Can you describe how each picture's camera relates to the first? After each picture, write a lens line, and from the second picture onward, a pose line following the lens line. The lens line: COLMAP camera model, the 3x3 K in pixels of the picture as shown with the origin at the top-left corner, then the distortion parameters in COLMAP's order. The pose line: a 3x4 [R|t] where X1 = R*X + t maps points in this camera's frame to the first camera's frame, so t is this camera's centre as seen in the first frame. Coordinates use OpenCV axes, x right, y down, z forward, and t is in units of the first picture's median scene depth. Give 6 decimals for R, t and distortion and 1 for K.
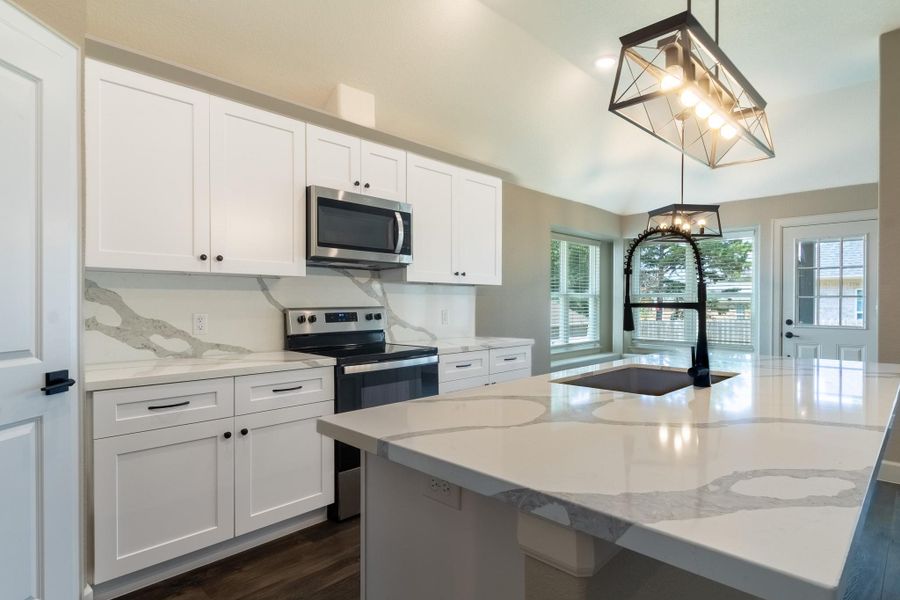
lens RADIAL K [[483.3, 0, 452.4], [0, 483.3, 305.1], [0, 0, 1]] dist [0.008674, -0.004665]
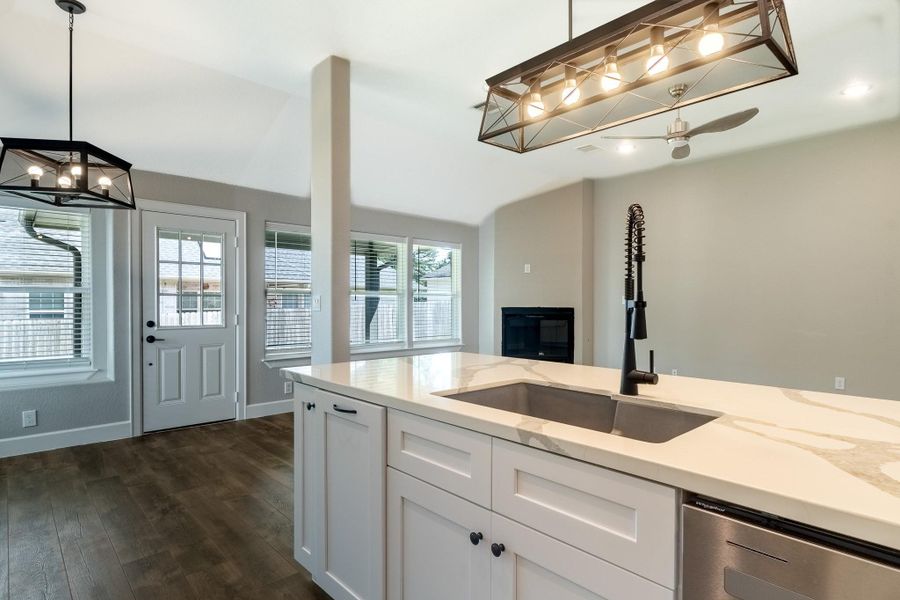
lens RADIAL K [[483.3, 0, 465.7], [0, 483.3, 311.1], [0, 0, 1]] dist [0.008674, -0.004665]
pose [[0.040920, -0.016465, 0.999027, -0.136532], [0.001662, 0.999864, 0.016411, -0.000160], [-0.999161, 0.000989, 0.040942, 0.432033]]
